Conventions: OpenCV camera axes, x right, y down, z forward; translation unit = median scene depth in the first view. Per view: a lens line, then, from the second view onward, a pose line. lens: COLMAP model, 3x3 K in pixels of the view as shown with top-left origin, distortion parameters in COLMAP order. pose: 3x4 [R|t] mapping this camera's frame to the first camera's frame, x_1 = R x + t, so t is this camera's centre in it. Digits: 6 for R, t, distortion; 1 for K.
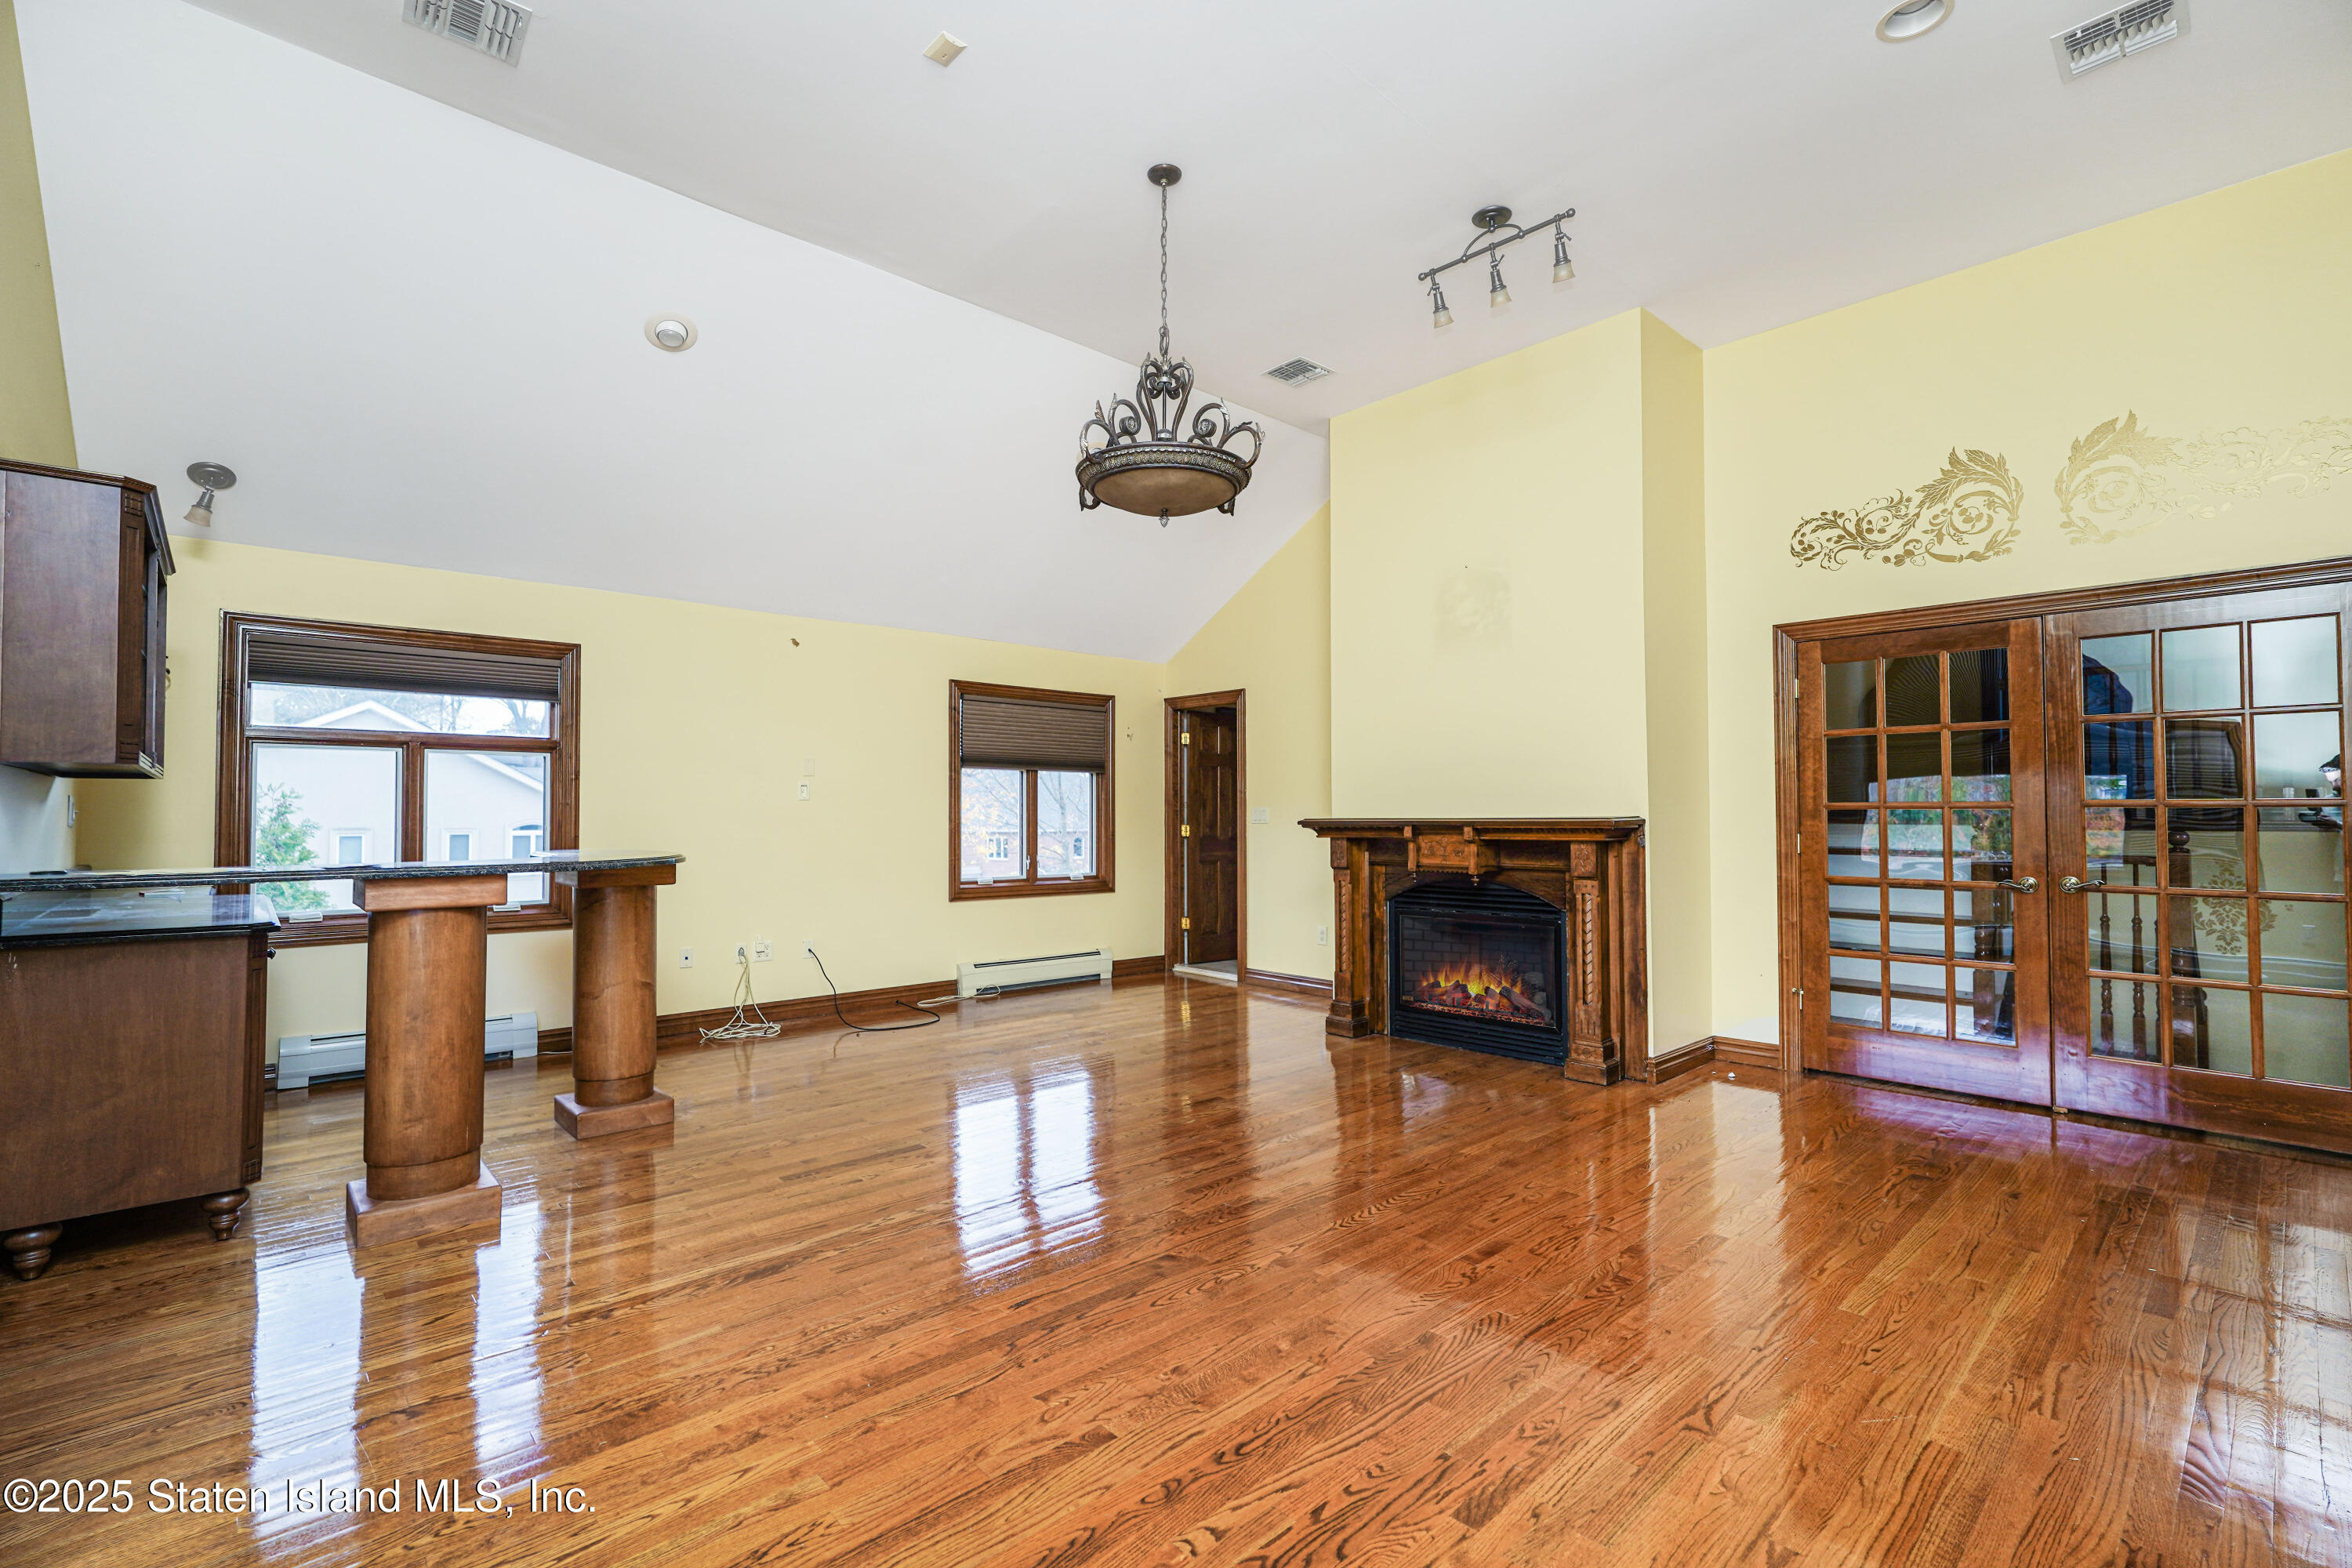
lens RADIAL K [[1042.6, 0, 1175.3], [0, 1042.6, 799.2], [0, 0, 1]] dist [-0.013477, 0.000182]
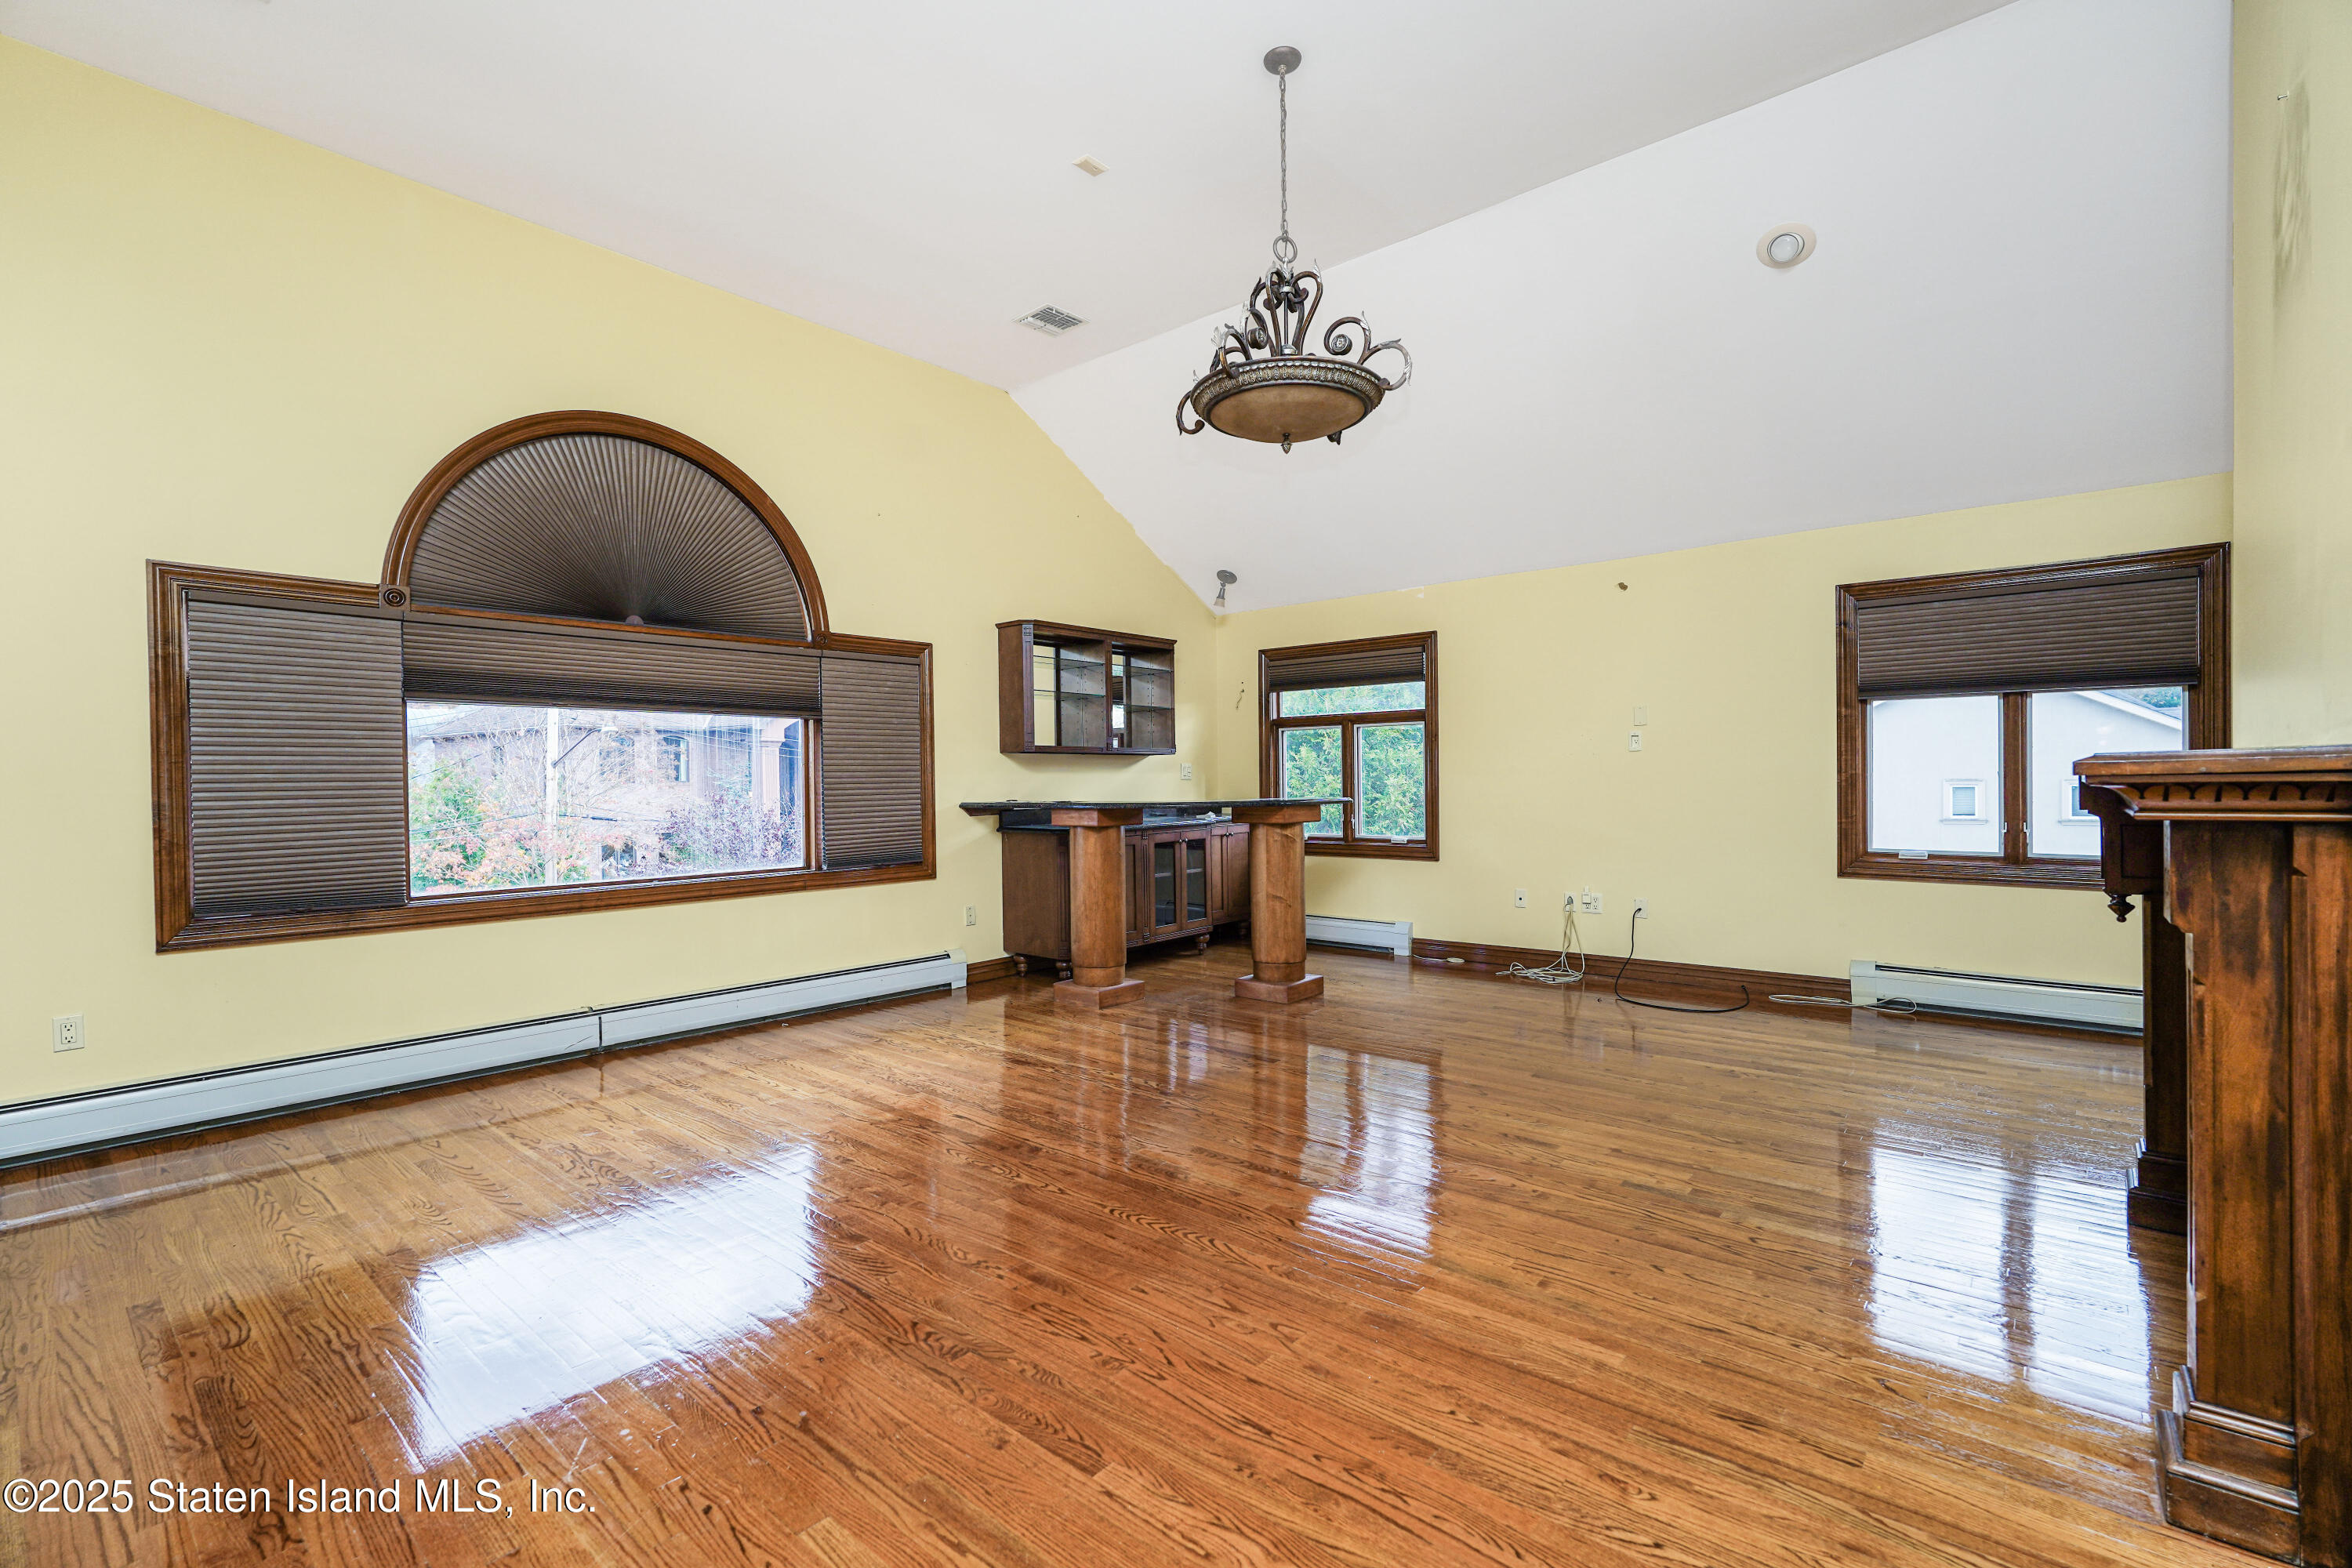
lens RADIAL K [[1051.7, 0, 1176.0], [0, 1051.7, 784.0], [0, 0, 1]] dist [-0.015716, -0.000004]
pose [[0.107846, 0.004348, -0.994158, 0.632492], [0.029121, 0.999548, 0.007531, 0.013627], [0.993741, -0.029763, 0.107670, 0.556556]]
